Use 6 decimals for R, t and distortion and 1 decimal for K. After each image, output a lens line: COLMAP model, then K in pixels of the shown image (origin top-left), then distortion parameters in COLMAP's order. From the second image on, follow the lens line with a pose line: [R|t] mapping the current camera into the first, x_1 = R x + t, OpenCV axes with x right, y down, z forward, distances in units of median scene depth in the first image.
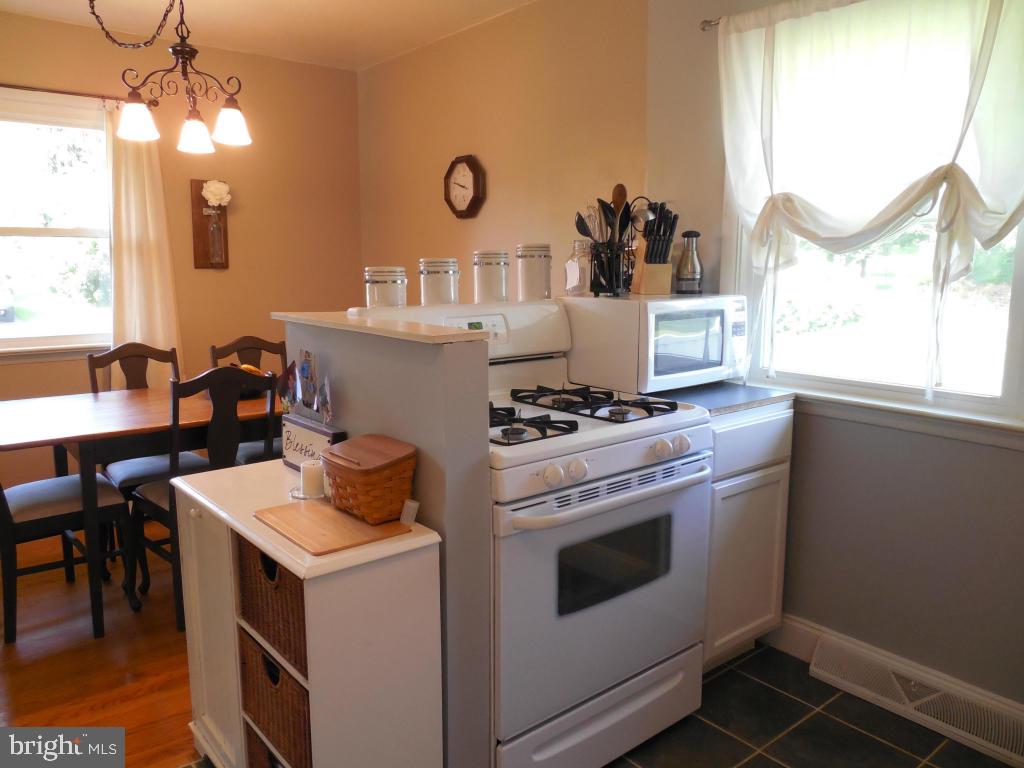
lens RADIAL K [[757.9, 0, 511.3], [0, 757.9, 380.5], [0, 0, 1]] dist [0.001162, -0.015524]
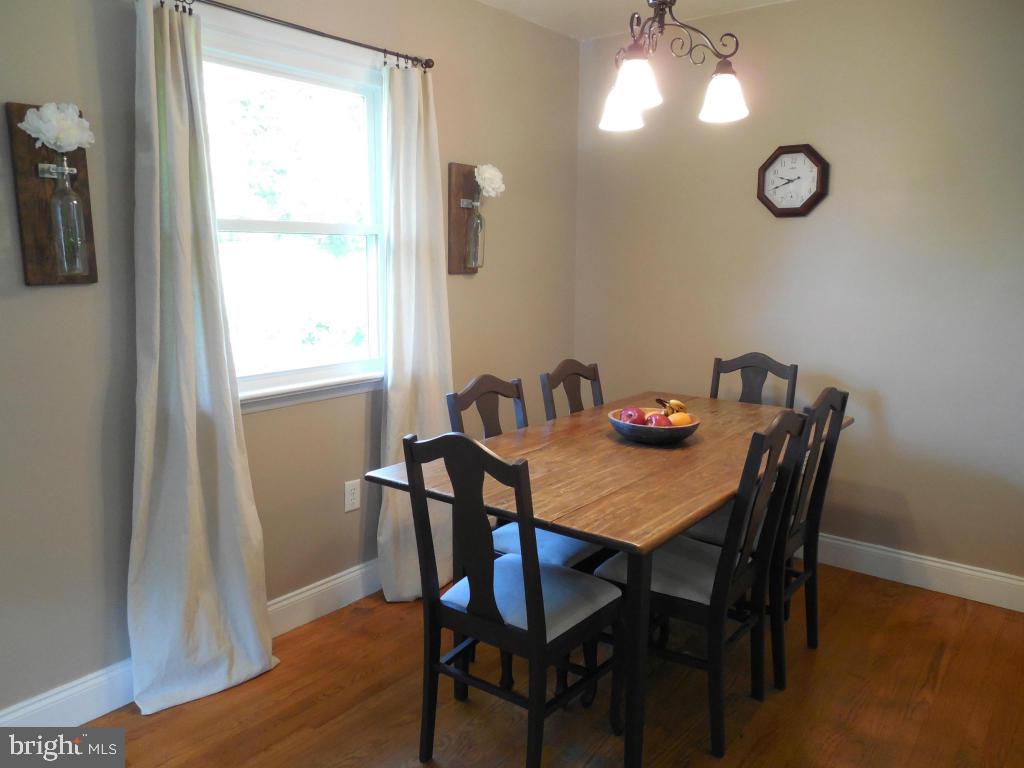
lens RADIAL K [[757.9, 0, 511.2], [0, 757.9, 385.5], [0, 0, 1]] dist [0.001162, -0.015524]
pose [[0.980643, -0.026505, 0.194002, -0.556697], [0.022813, 0.999514, 0.021238, -0.048371], [-0.194470, -0.016402, 0.980771, 0.211567]]
